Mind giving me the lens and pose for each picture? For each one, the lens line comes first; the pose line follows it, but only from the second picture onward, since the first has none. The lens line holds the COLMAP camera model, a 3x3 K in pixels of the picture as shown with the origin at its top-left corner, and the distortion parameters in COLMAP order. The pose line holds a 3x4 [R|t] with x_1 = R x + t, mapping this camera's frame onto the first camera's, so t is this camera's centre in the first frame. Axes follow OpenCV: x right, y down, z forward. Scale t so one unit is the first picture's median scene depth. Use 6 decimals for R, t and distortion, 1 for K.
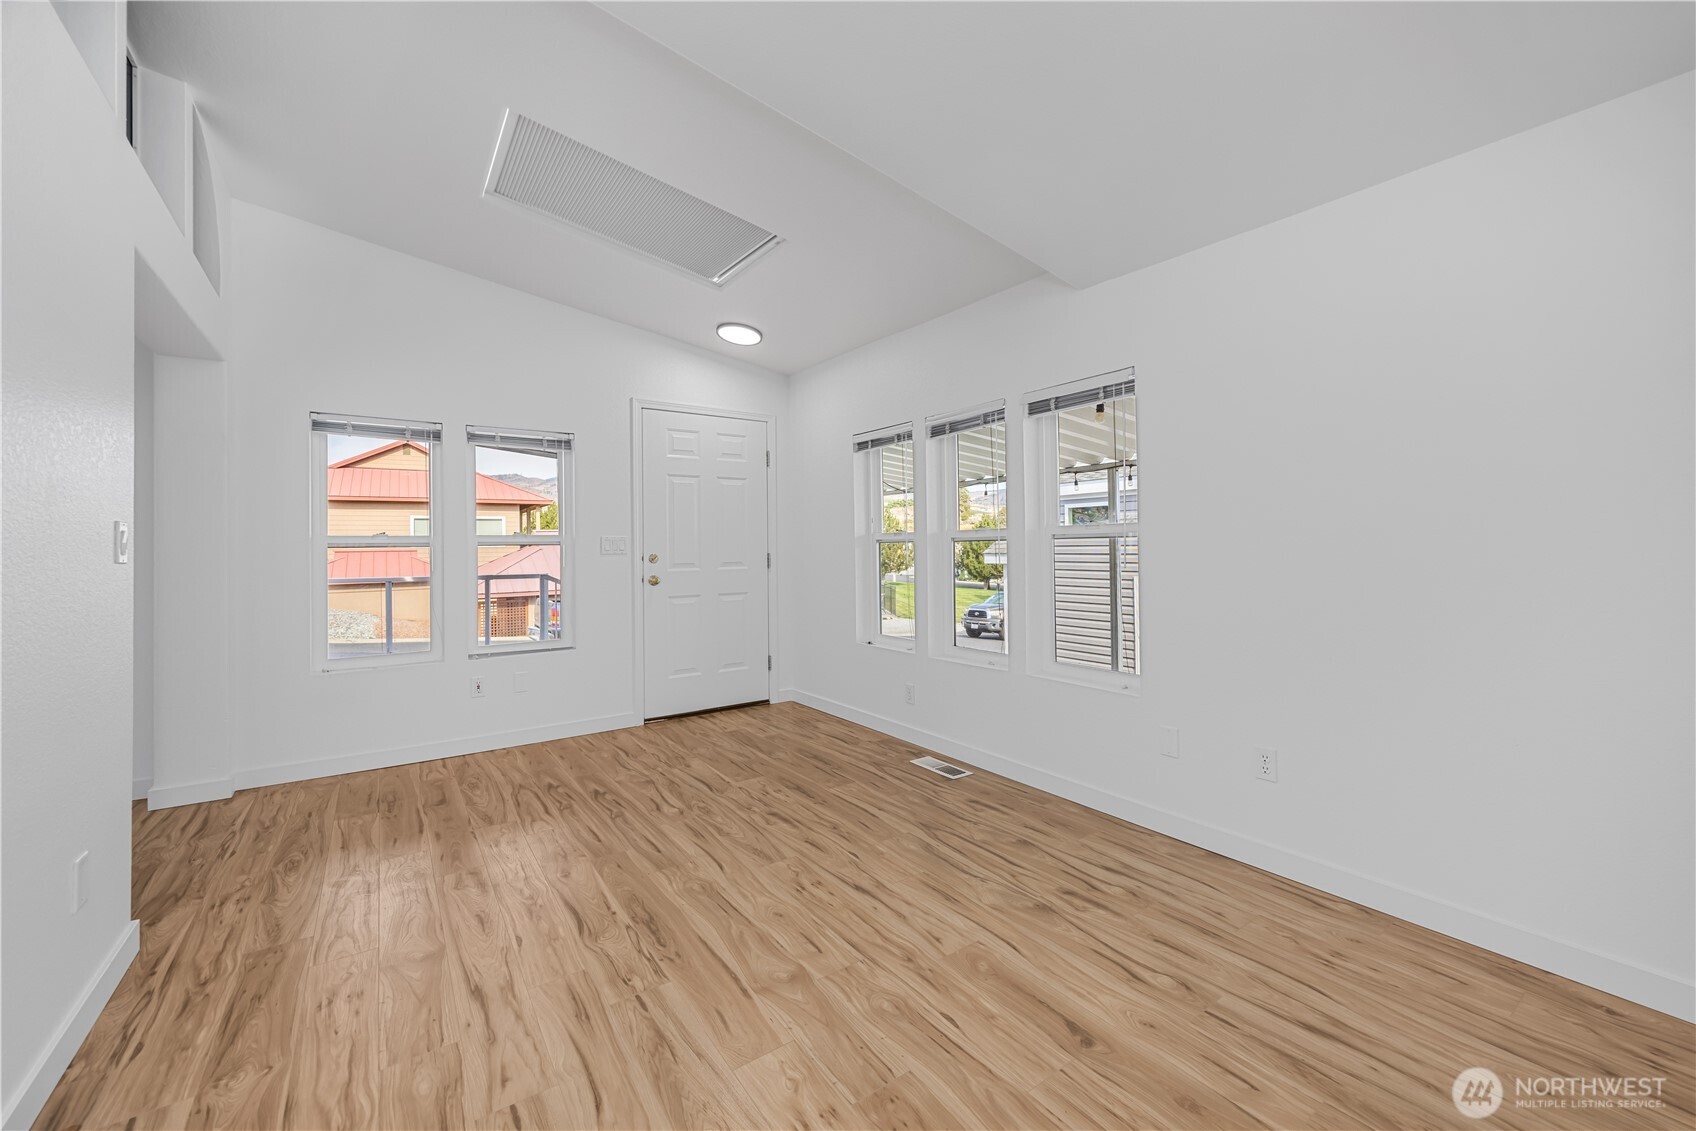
lens RADIAL K [[642.9, 0, 833.7], [0, 642.9, 551.0], [0, 0, 1]] dist [-0.003067, 0.000239]
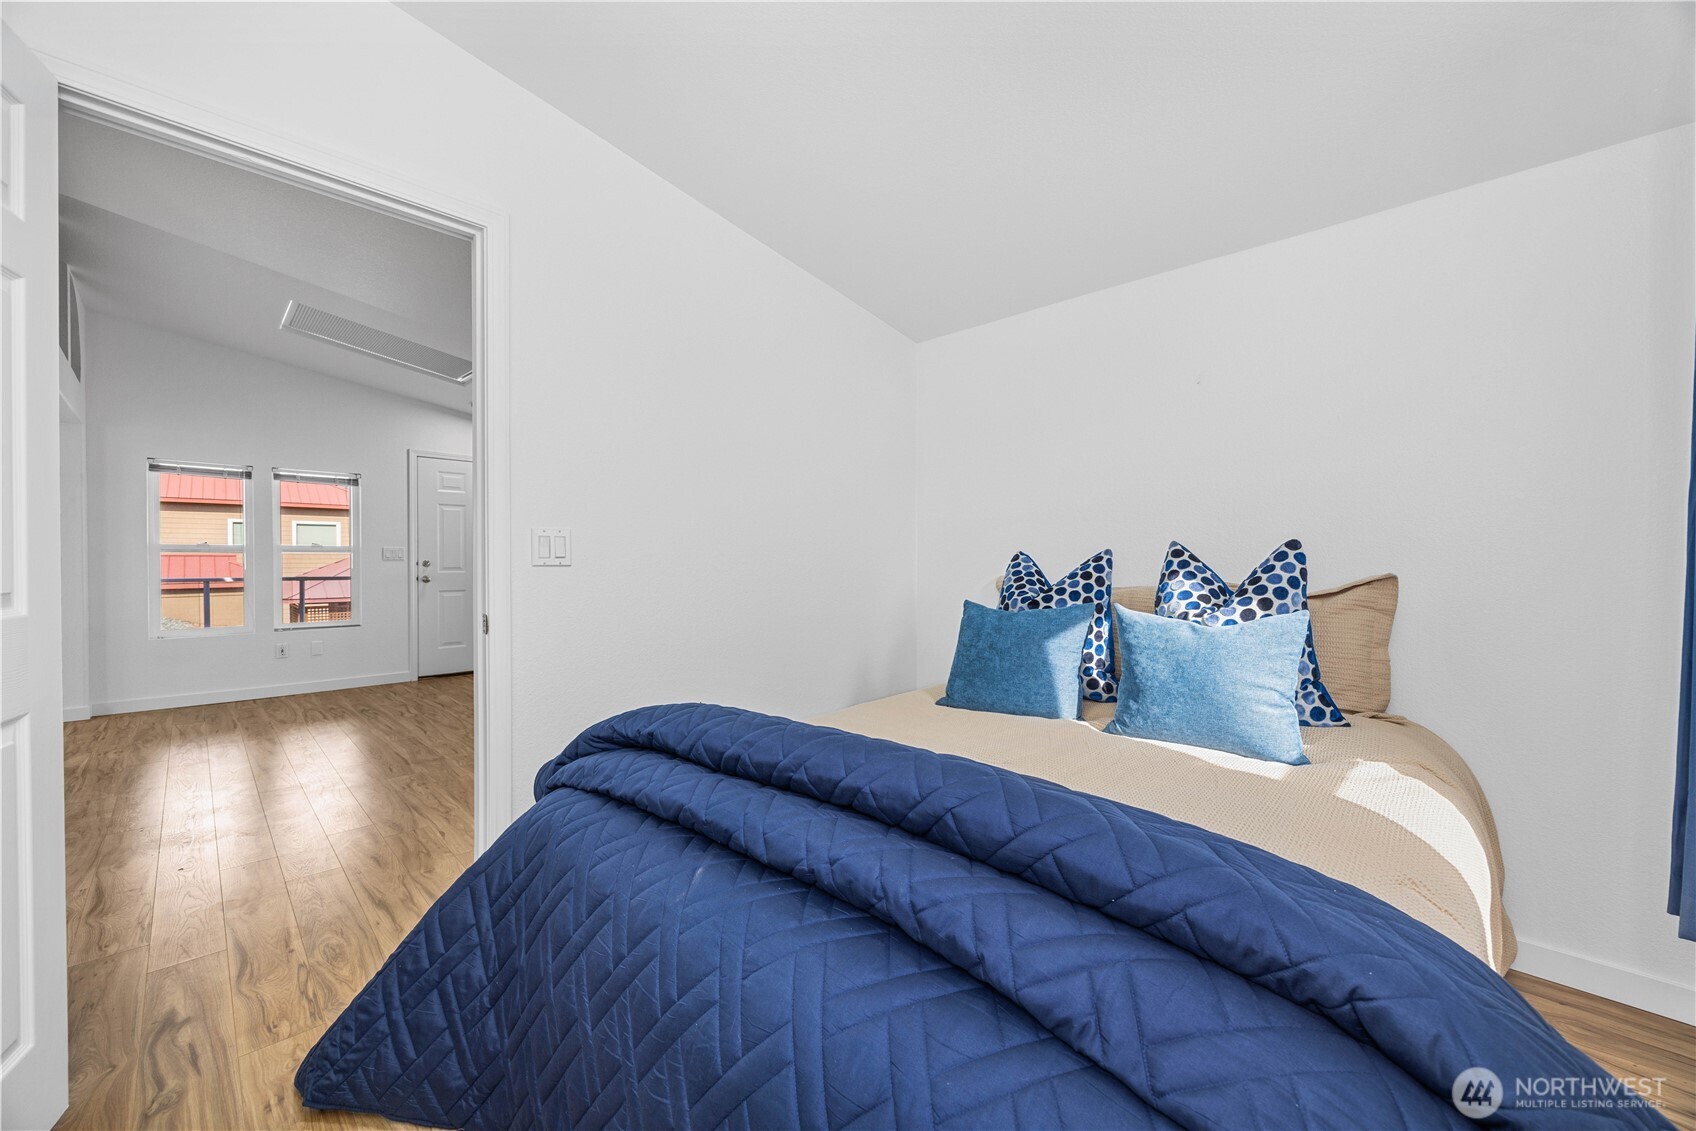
lens RADIAL K [[642.9, 0, 839.5], [0, 642.9, 573.4], [0, 0, 1]] dist [-0.003067, 0.000239]
pose [[0.984544, 0.007354, 0.174983, 0.374764], [-0.009729, 0.999872, 0.012721, 0.006351], [-0.174867, -0.014226, 0.984489, -0.559857]]
